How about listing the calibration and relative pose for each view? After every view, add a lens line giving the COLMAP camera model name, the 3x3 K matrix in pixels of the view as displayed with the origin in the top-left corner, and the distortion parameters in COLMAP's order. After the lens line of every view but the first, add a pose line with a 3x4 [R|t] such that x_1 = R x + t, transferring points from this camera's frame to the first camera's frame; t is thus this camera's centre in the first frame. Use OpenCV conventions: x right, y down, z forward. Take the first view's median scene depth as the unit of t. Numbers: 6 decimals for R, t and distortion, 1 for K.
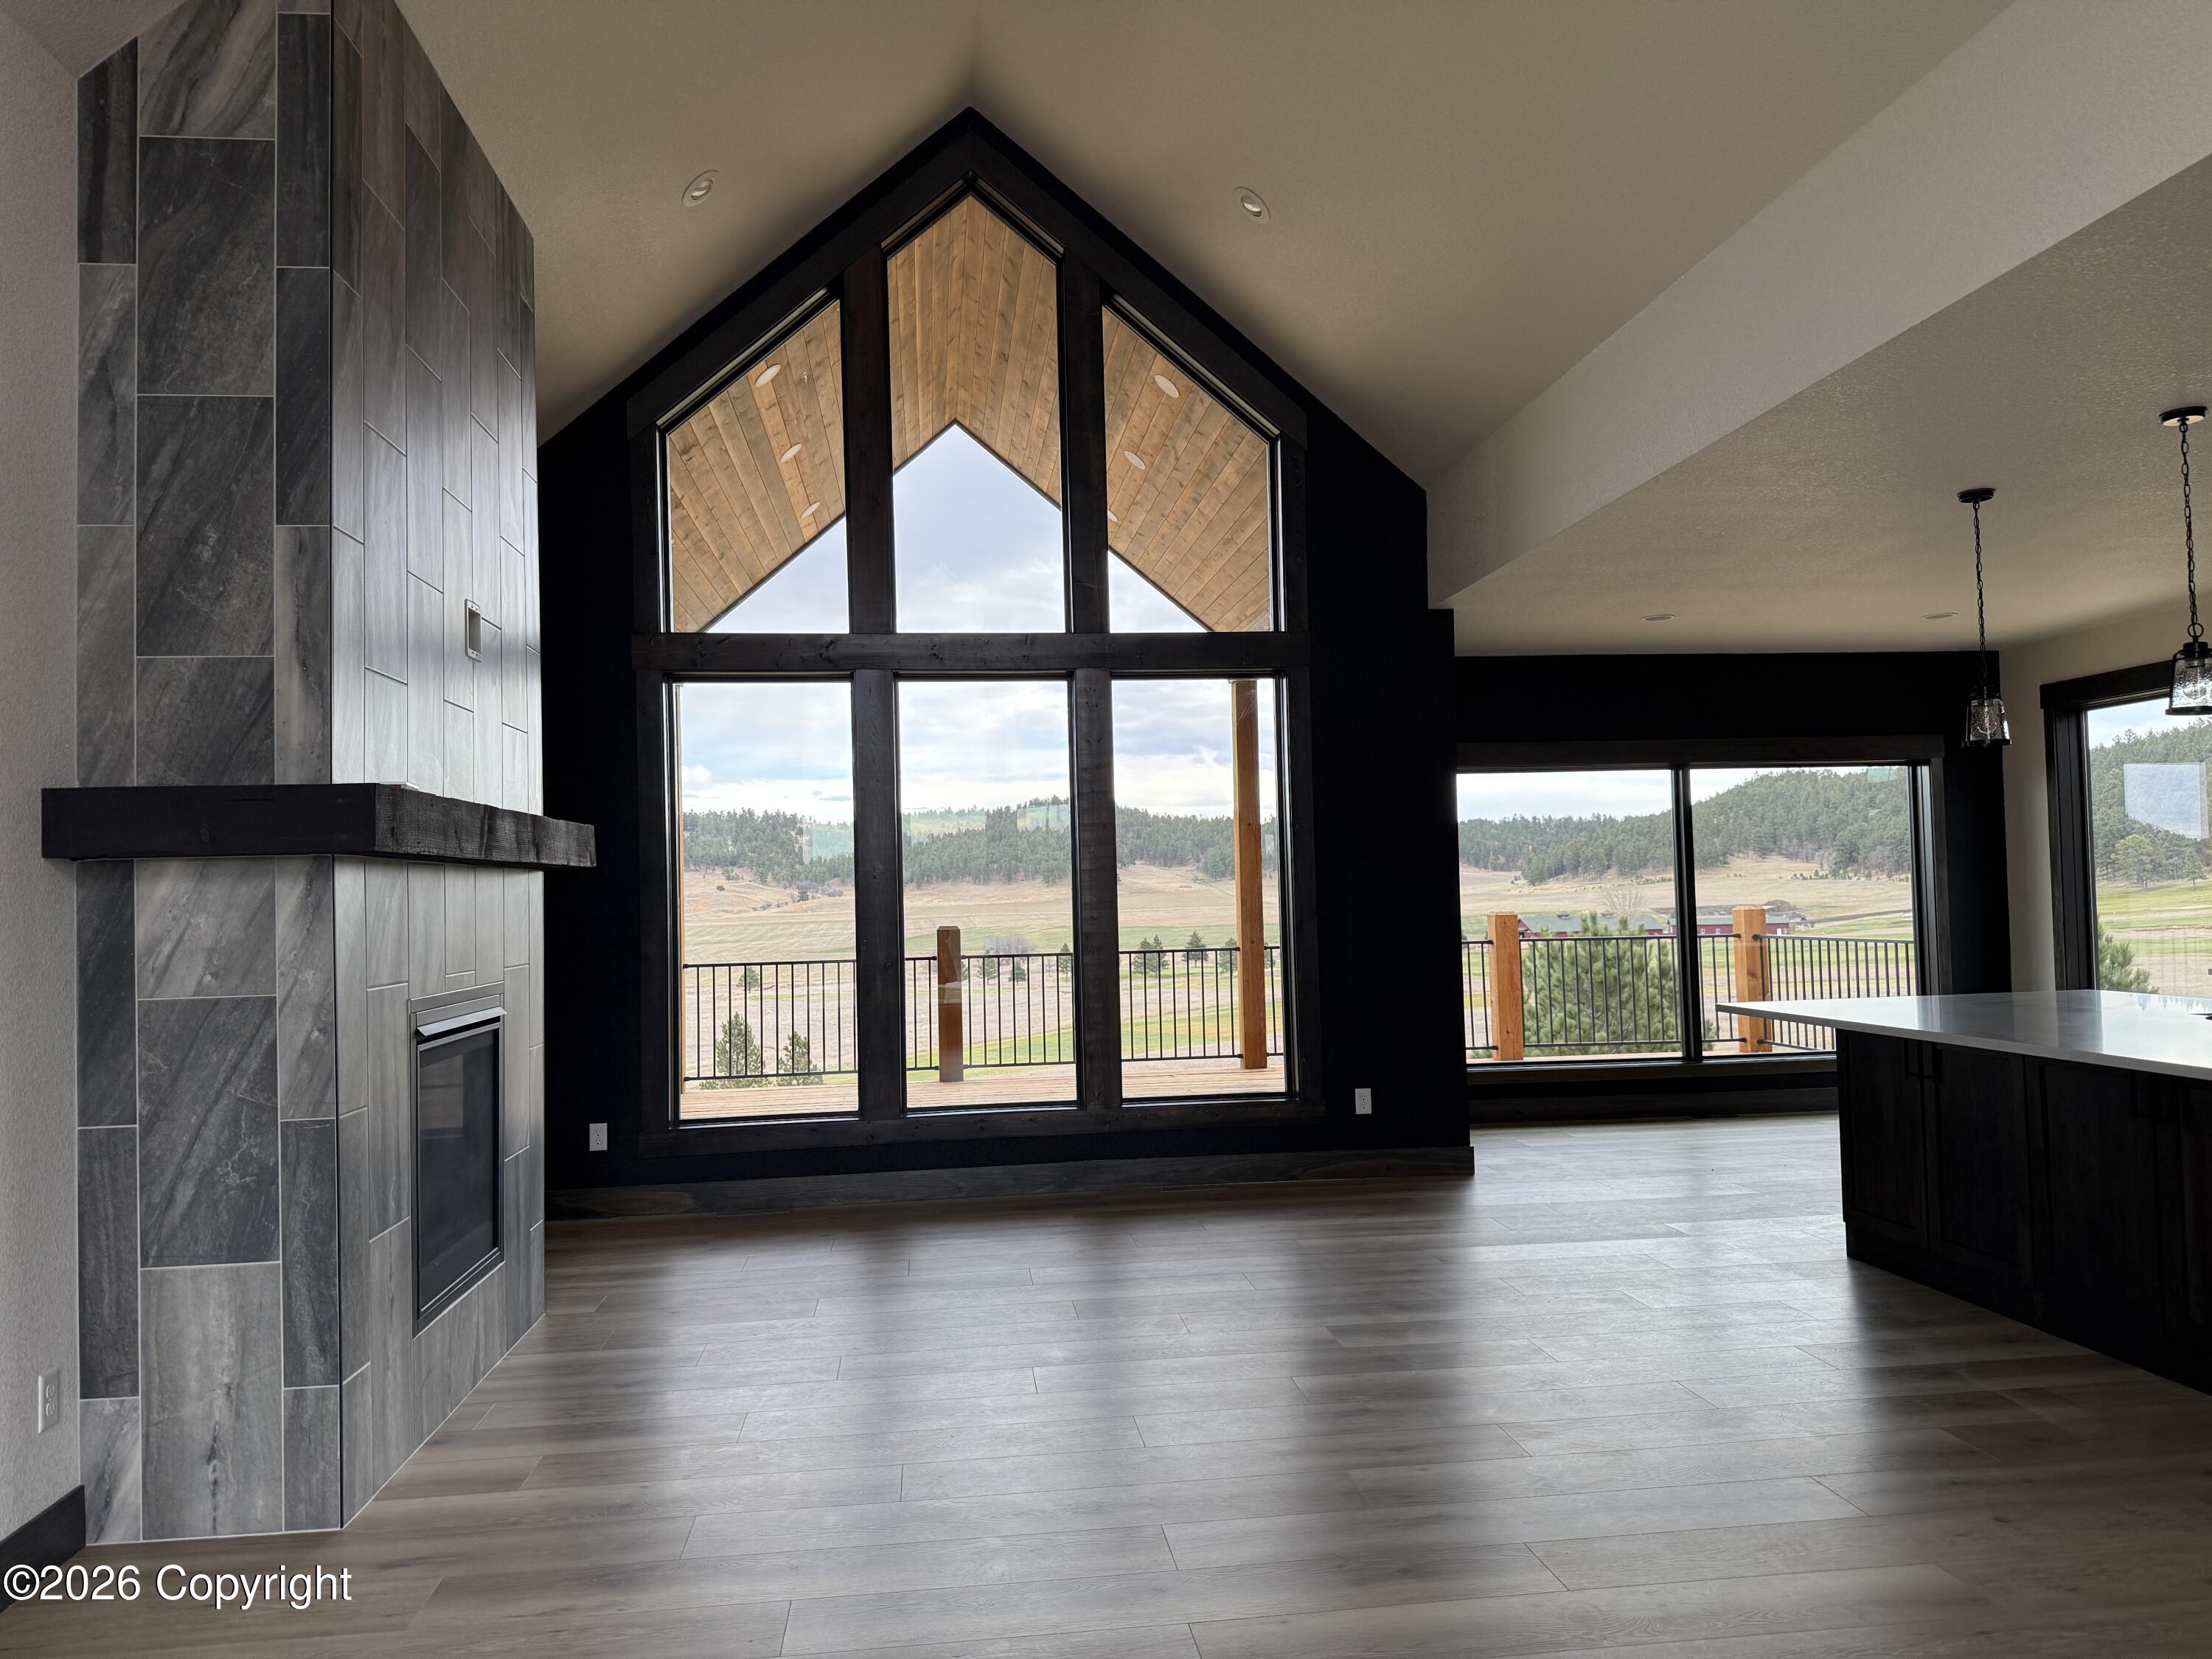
lens RADIAL K [[1581.2, 0, 1106.0], [0, 1581.2, 829.5], [0, 0, 1]] dist [0.000374, 0.000068]
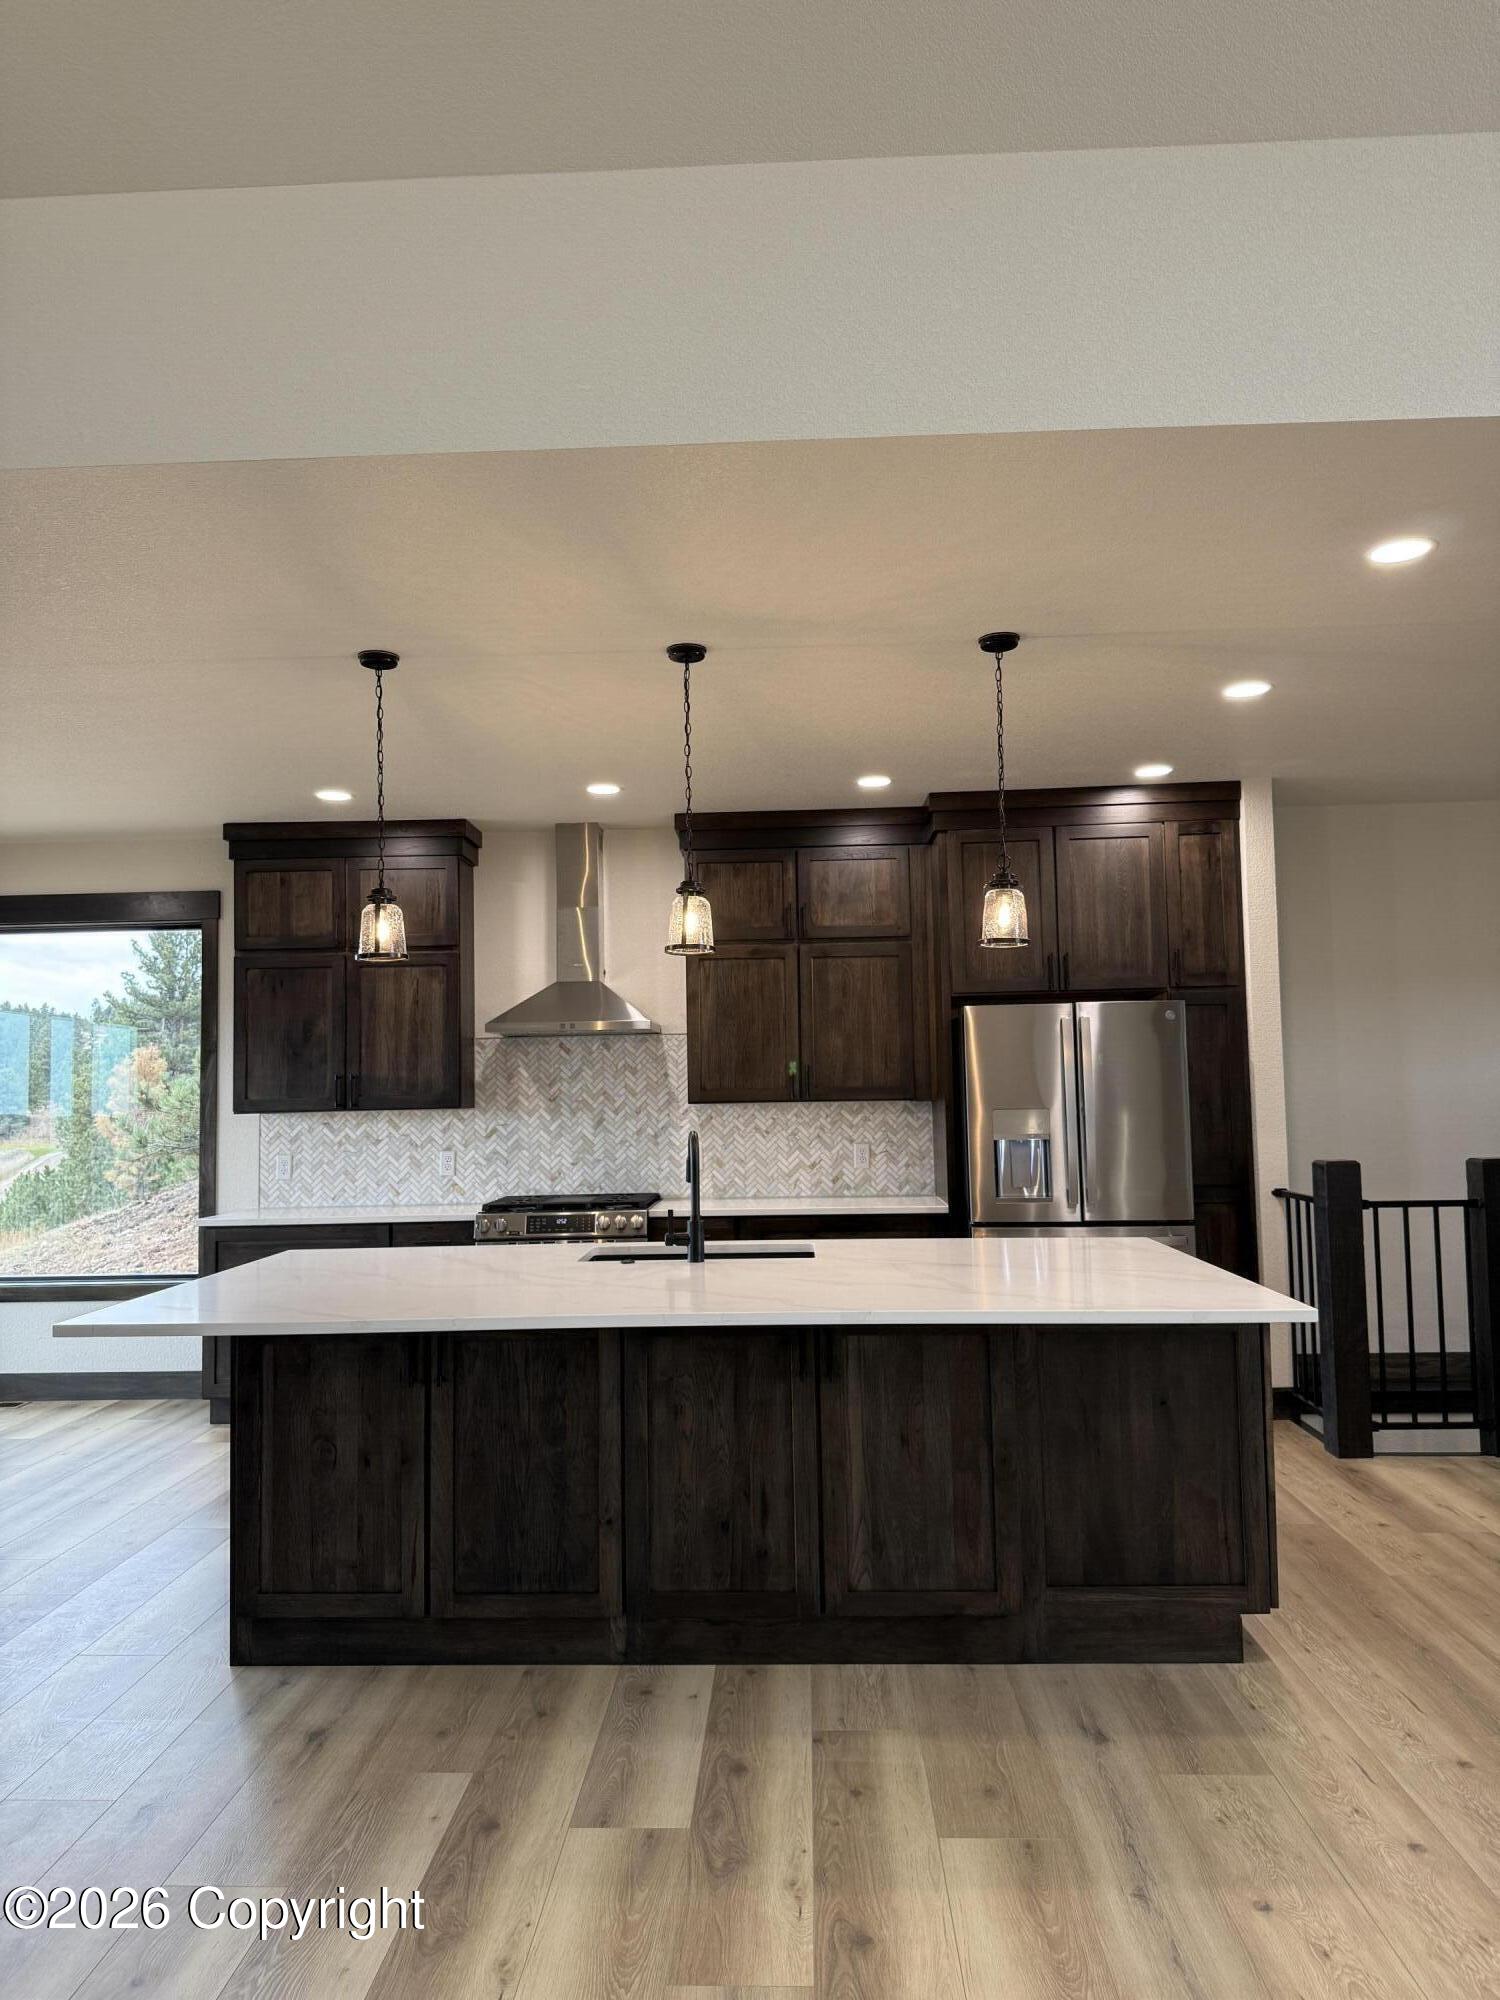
lens RADIAL K [[1401.7, 0, 750.0], [0, 1401.7, 1000.0], [0, 0, 1]] dist [0.096612, -0.159131]
pose [[0.148581, 0.085845, 0.985167, -0.153331], [-0.026955, 0.996206, -0.082741, 0.025327], [-0.988533, -0.014261, 0.150331, 0.757876]]
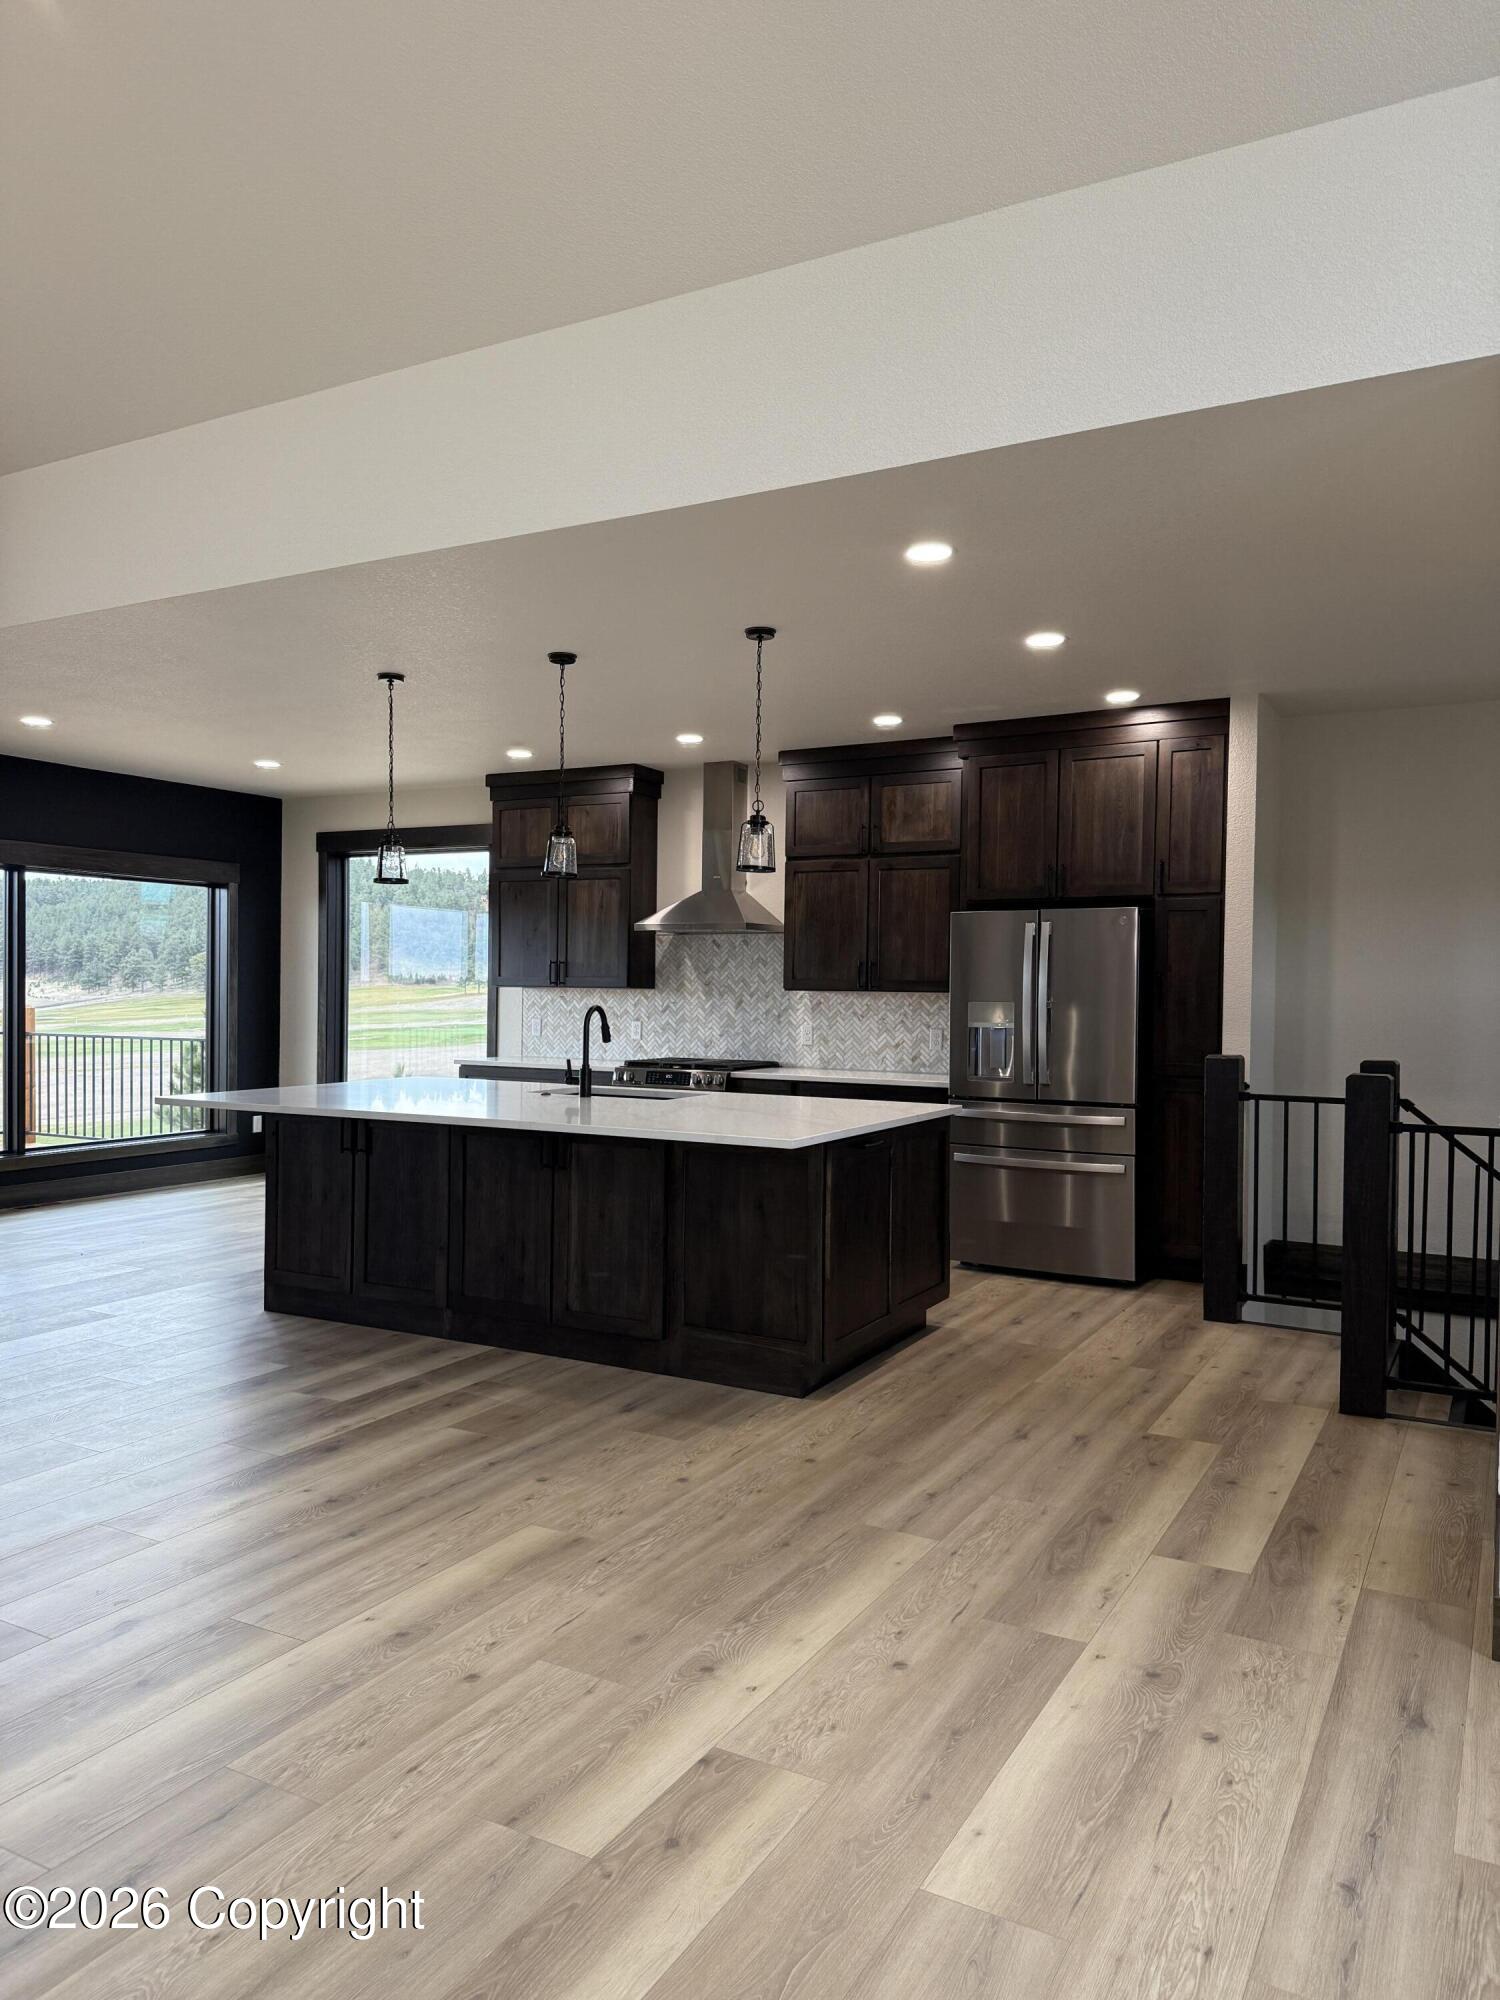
lens RADIAL K [[1401.7, 0, 750.0], [0, 1401.7, 1000.0], [0, 0, 1]] dist [0.096612, -0.159131]
pose [[0.576172, 0.024244, 0.816969, -0.200723], [-0.060110, 0.998110, 0.012774, 0.008785], [-0.815115, -0.056468, 0.576541, 0.134326]]
